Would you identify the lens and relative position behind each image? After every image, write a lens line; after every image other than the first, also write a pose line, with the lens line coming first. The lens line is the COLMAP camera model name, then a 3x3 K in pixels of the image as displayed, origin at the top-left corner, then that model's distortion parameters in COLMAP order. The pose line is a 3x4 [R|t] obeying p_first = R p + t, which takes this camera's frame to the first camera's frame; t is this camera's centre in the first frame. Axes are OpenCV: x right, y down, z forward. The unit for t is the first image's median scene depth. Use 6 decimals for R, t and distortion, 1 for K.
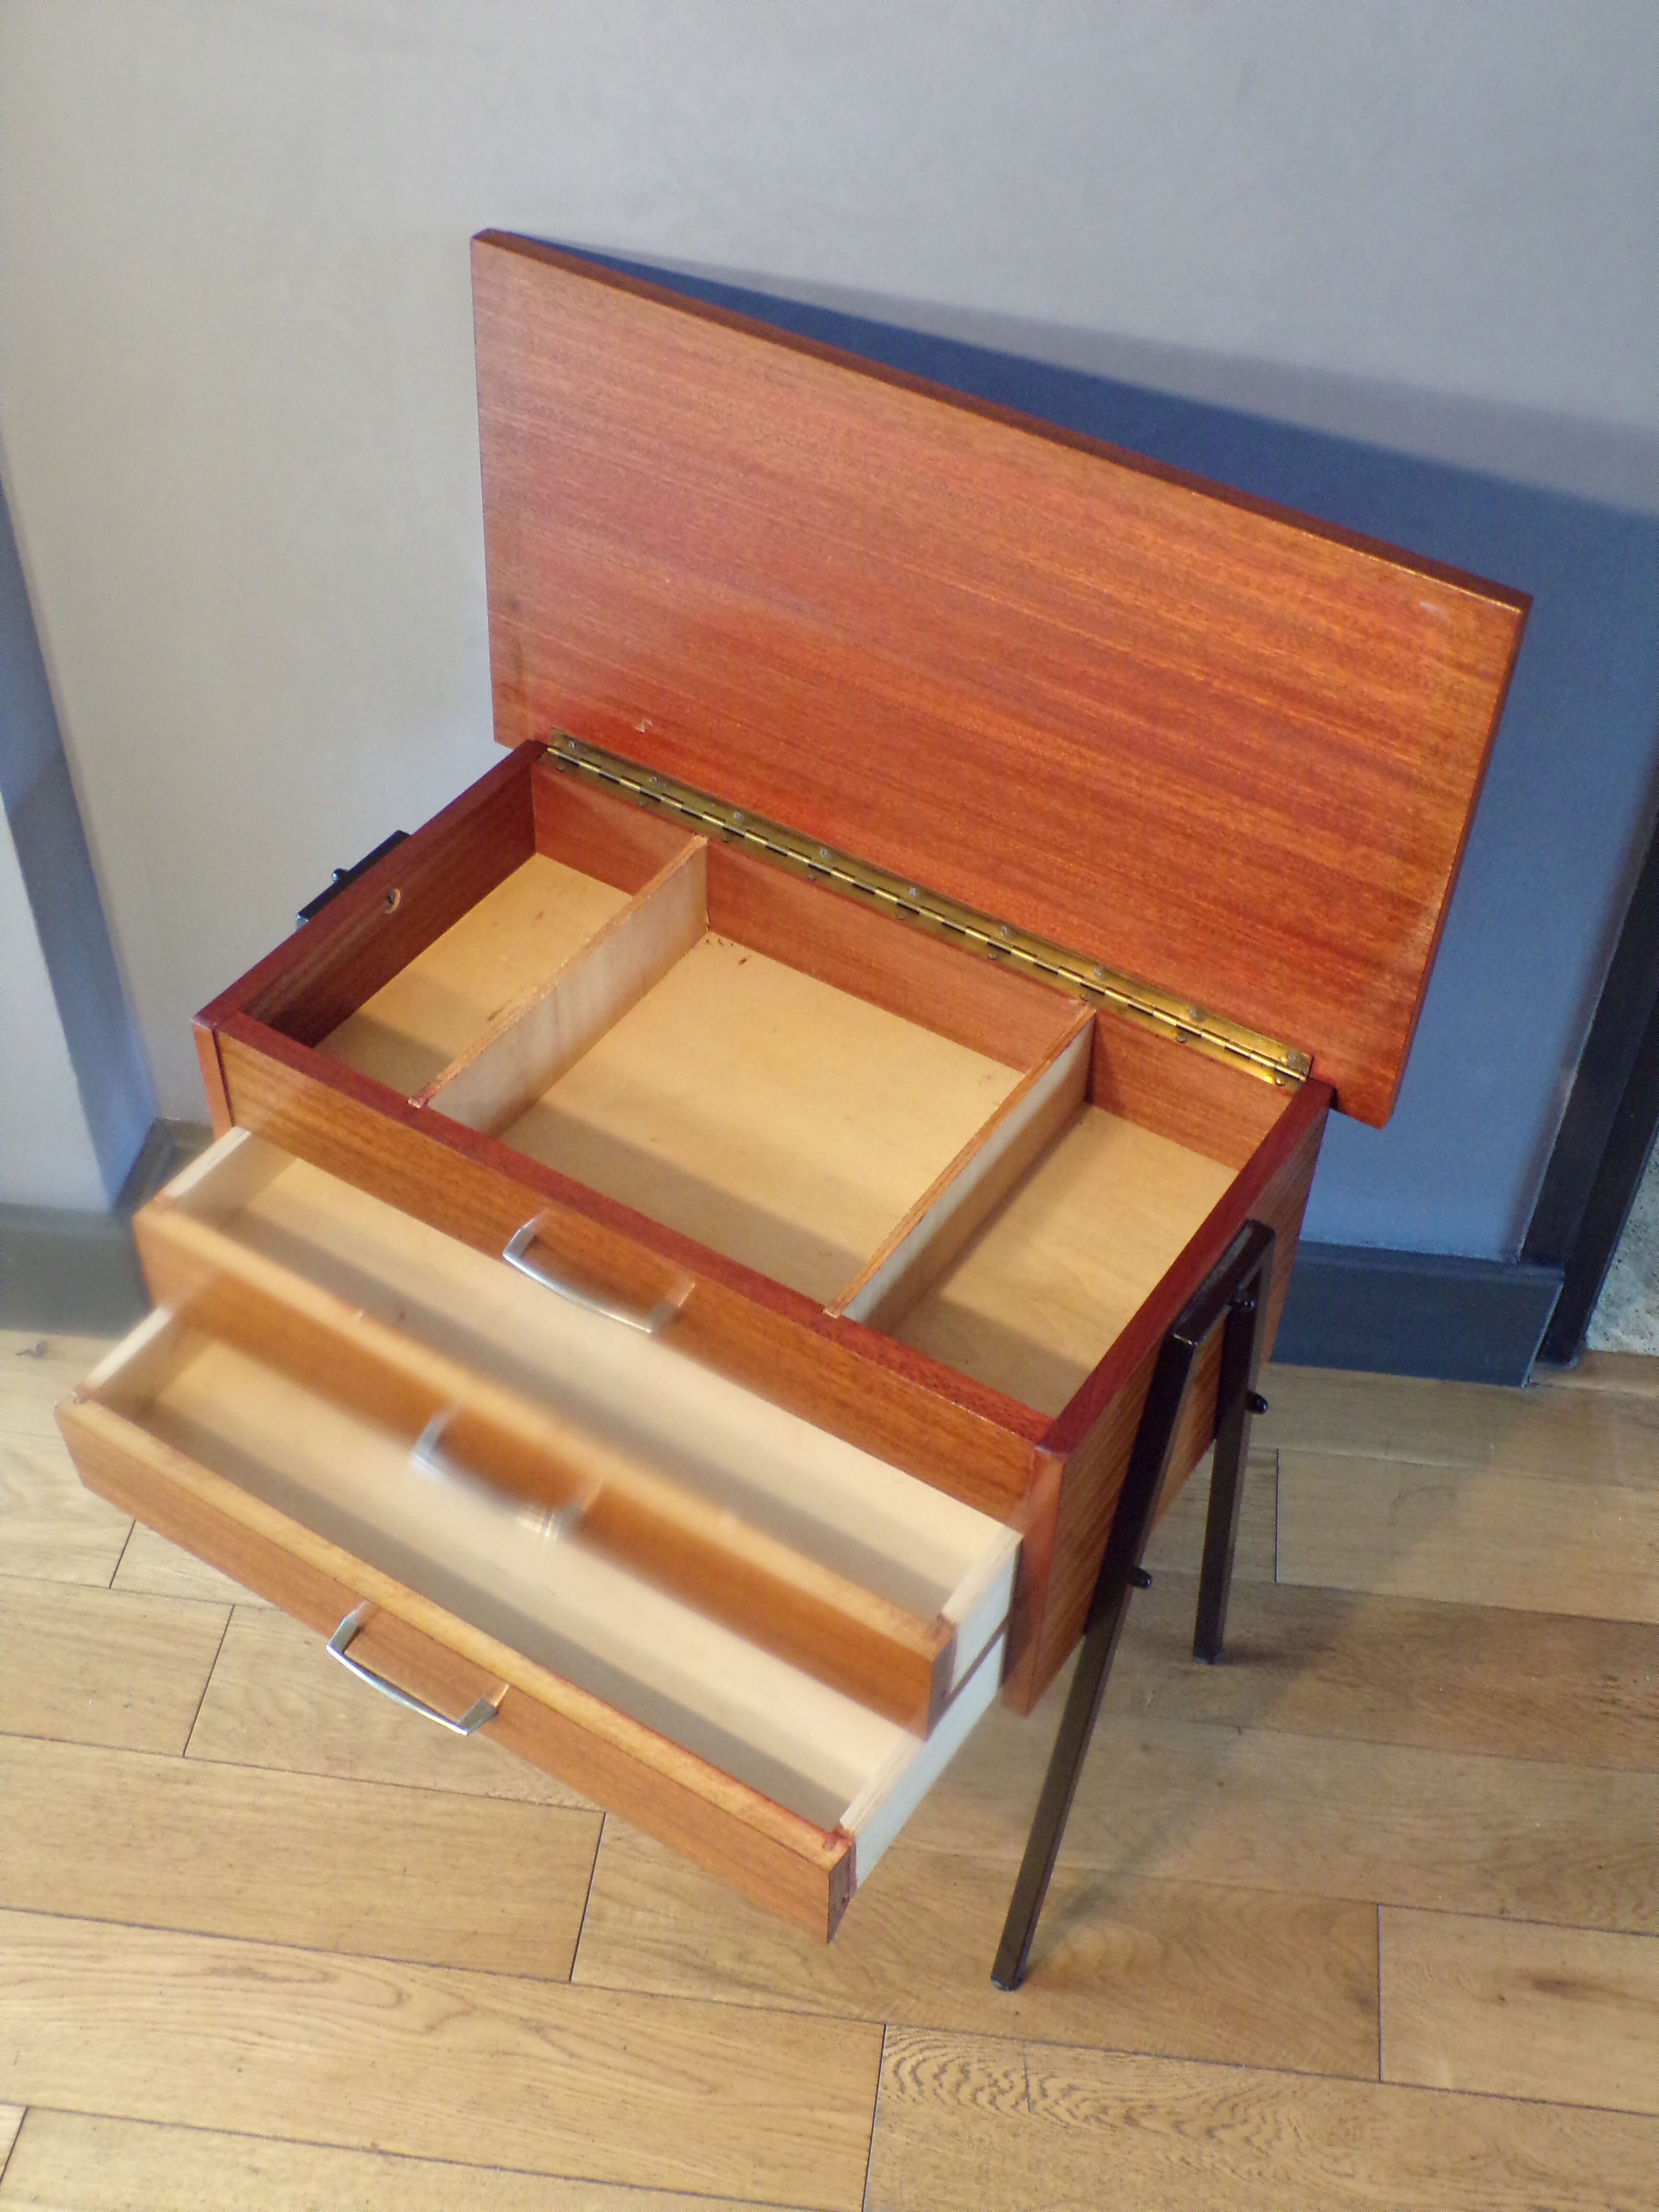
lens RADIAL K [[2601.3, 0, 828.9], [0, 2601.3, 1108.2], [0, 0, 1]] dist [-0.024945, 0.000000]
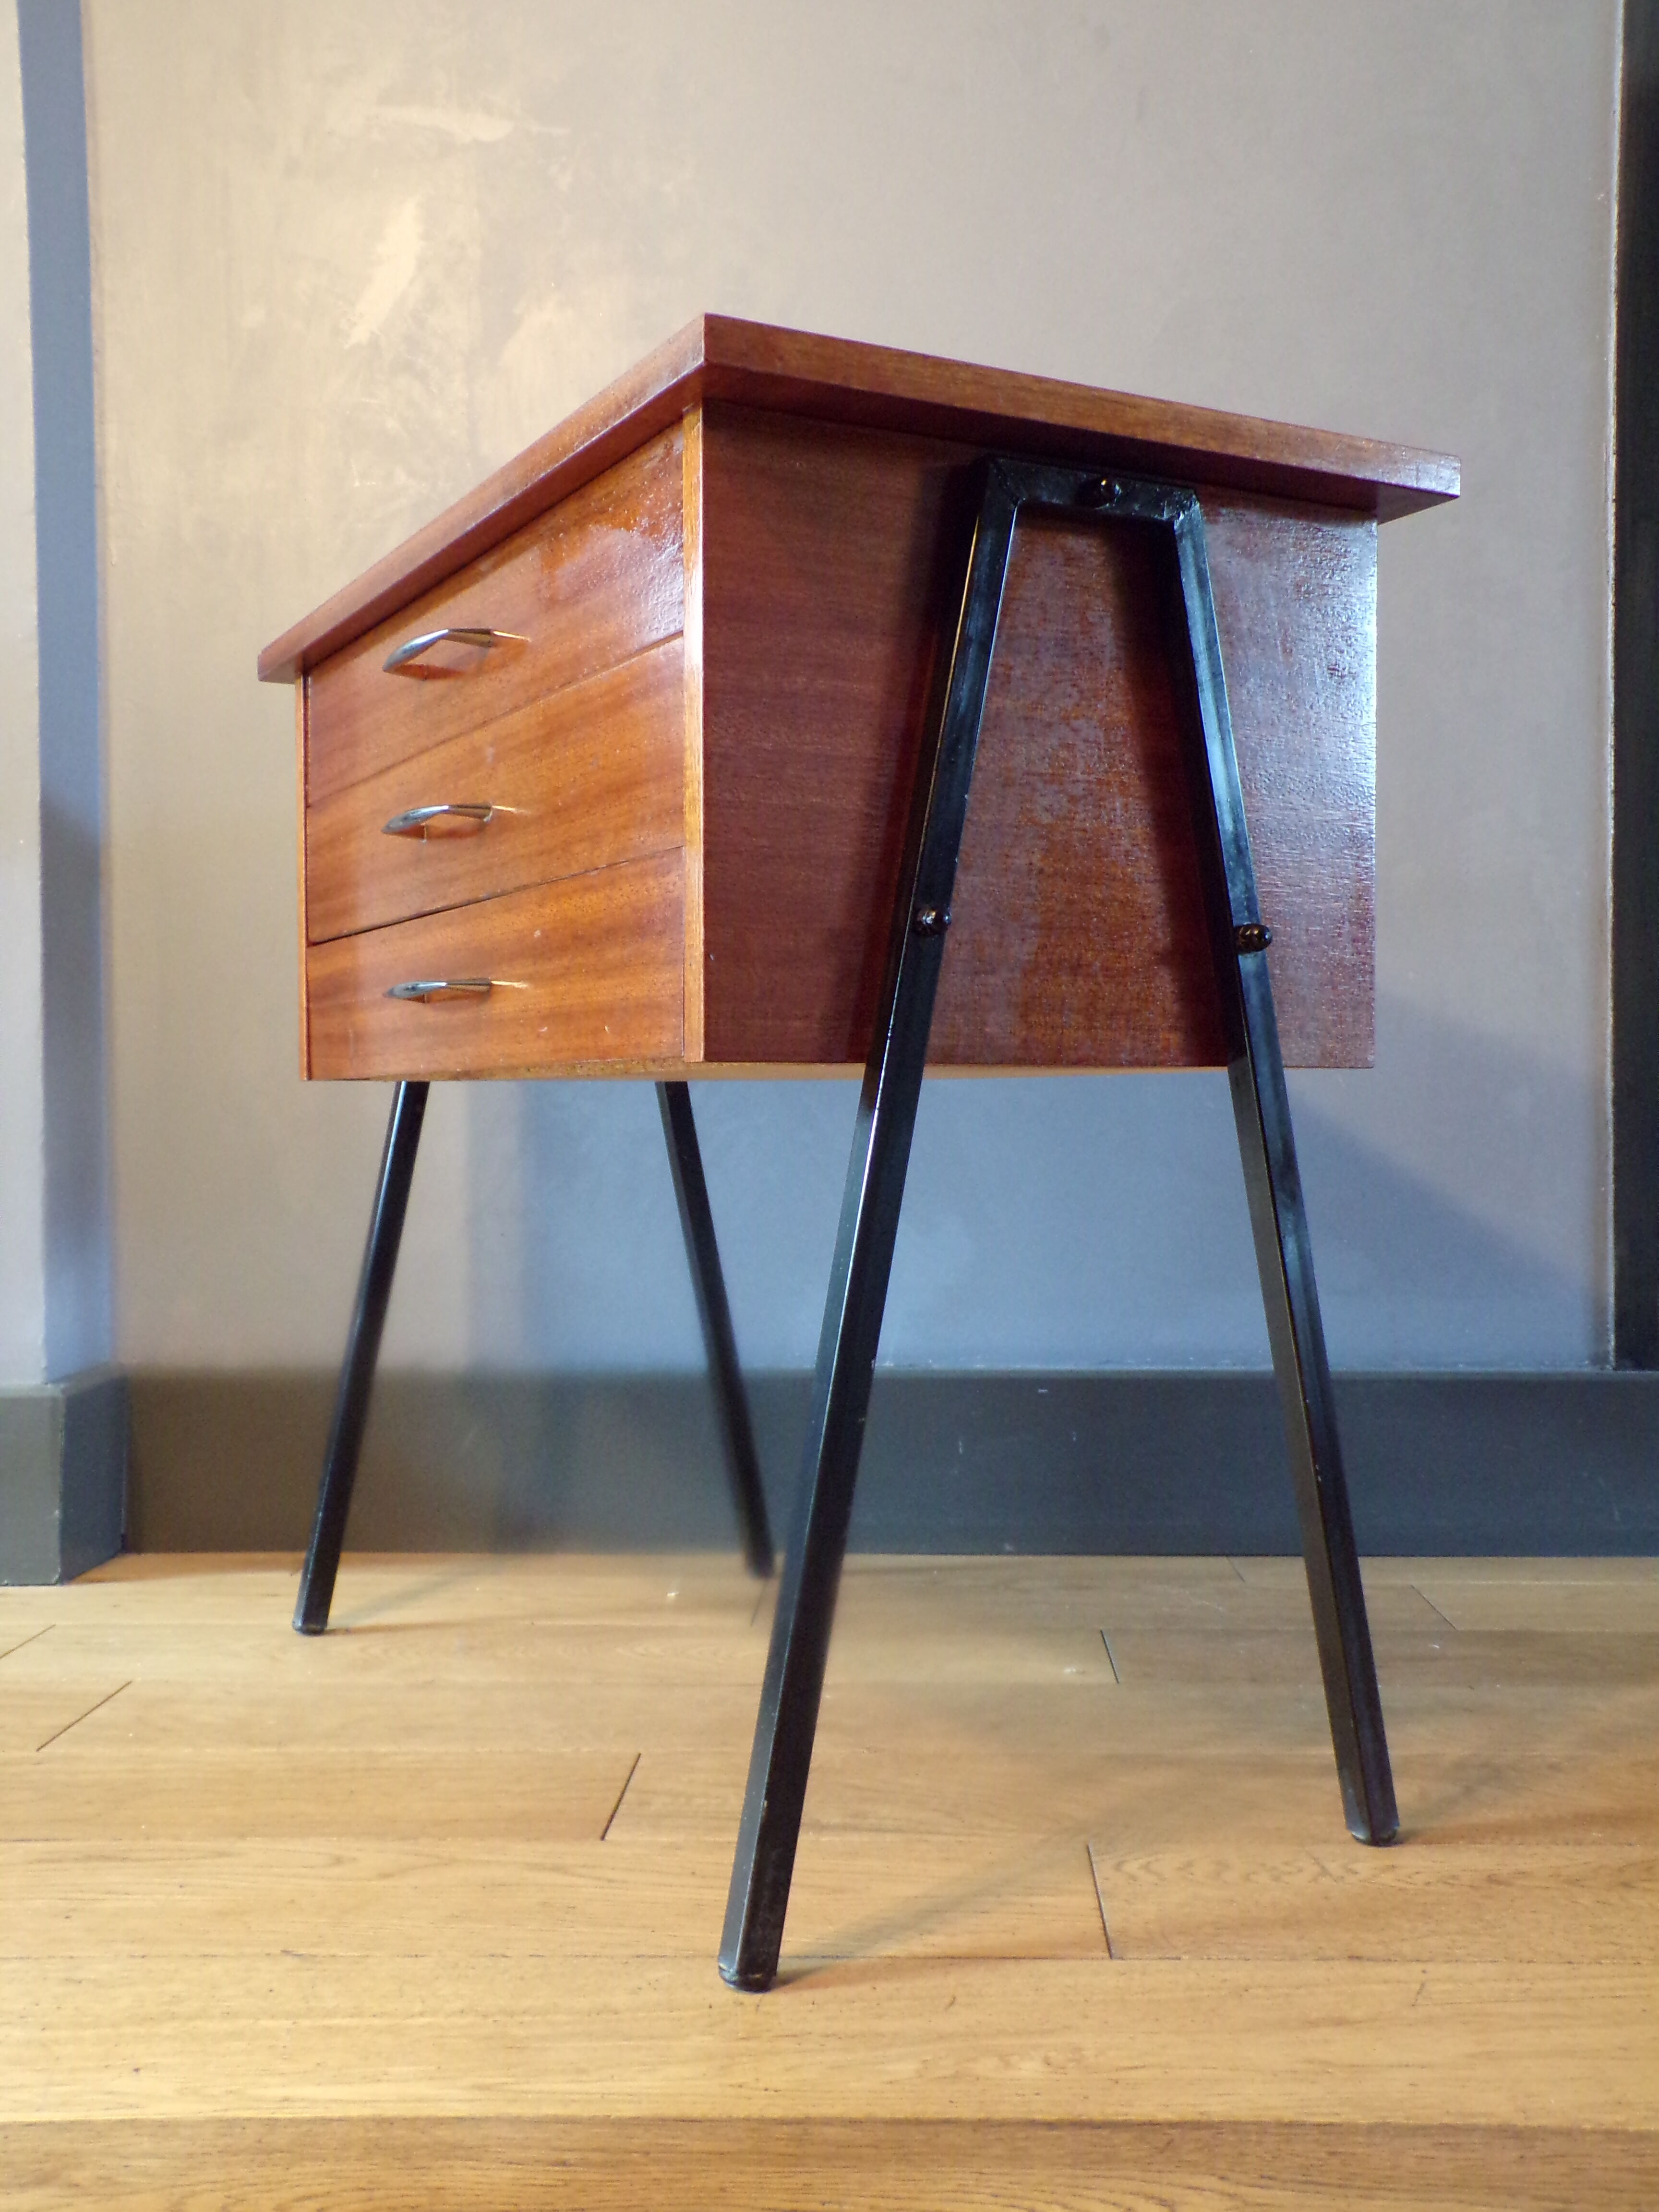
lens RADIAL K [[2134.6, 0, 833.5], [0, 2134.6, 1108.3], [0, 0, 1]] dist [0.061119, 0.000000]
pose [[0.996188, -0.023073, 0.084122, -0.083381], [0.075768, 0.706735, -0.703410, 0.596529], [-0.043222, 0.707102, 0.705789, 0.481116]]
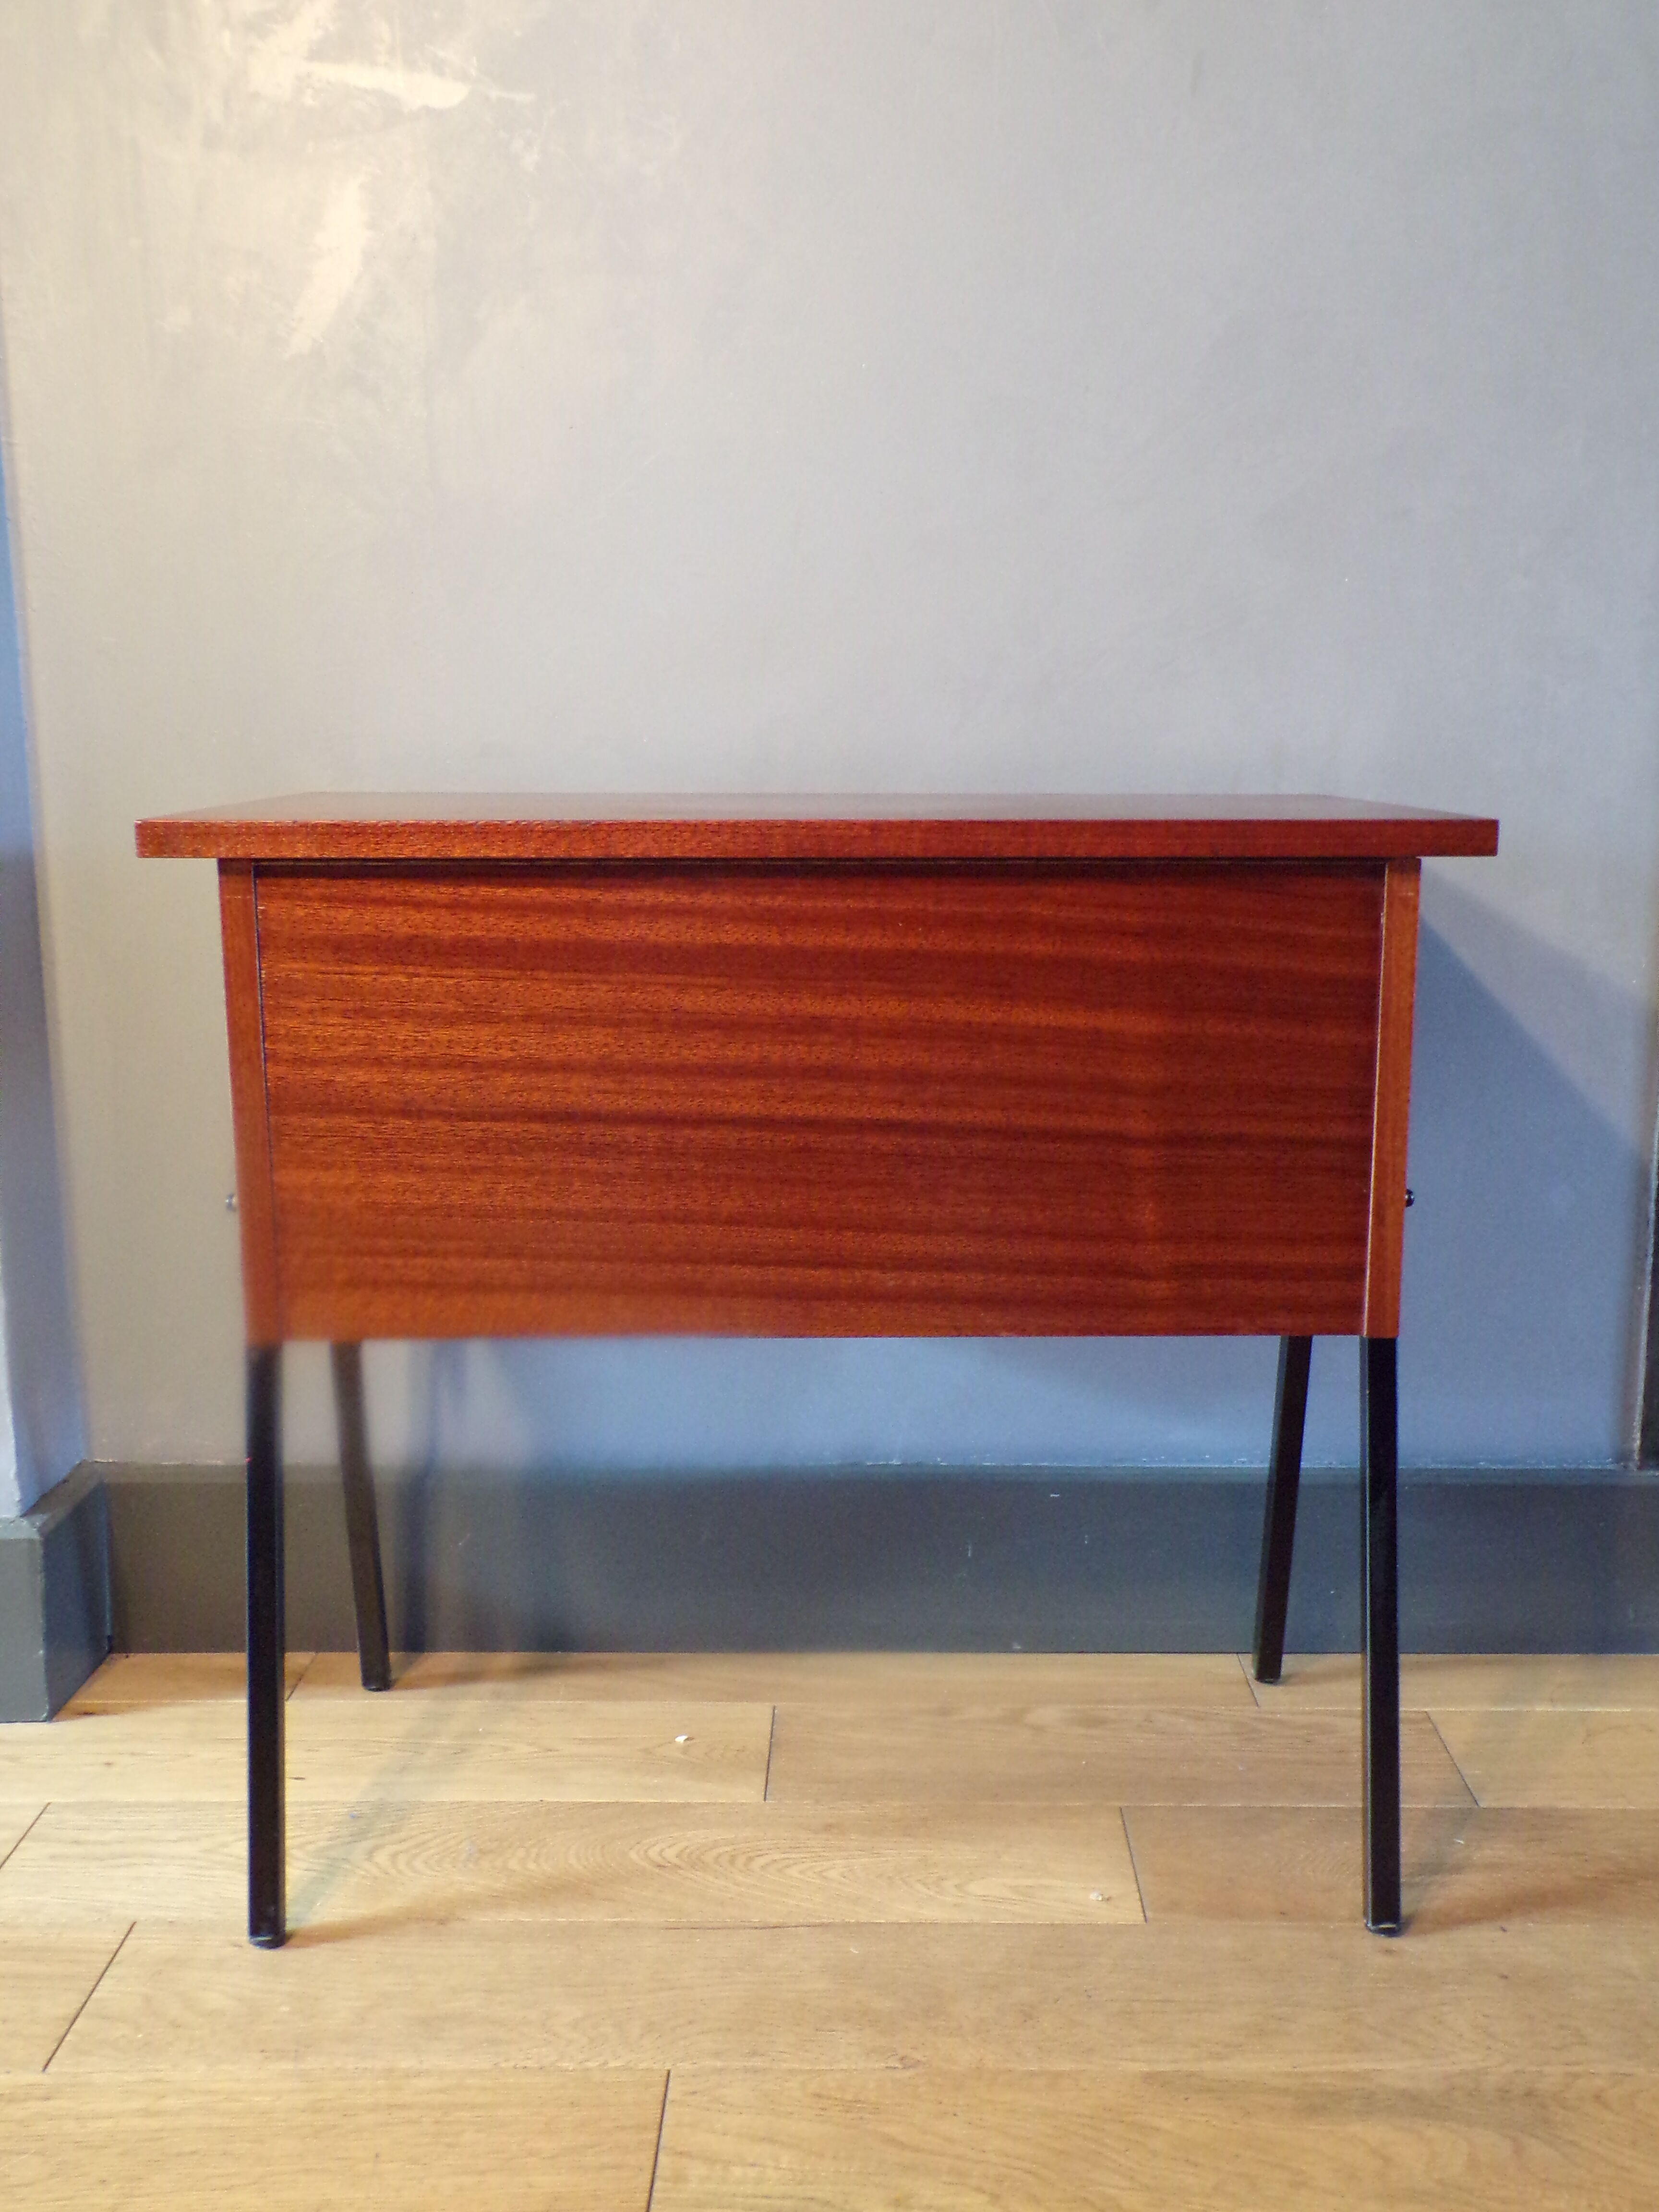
lens RADIAL K [[2134.6, 0, 840.2], [0, 2134.6, 1114.6], [0, 0, 1]] dist [0.061119, 0.000000]
pose [[0.993480, -0.041522, 0.106179, -0.096654], [0.094499, 0.820921, -0.563169, 0.413592], [-0.063780, 0.569530, 0.819492, 0.396167]]
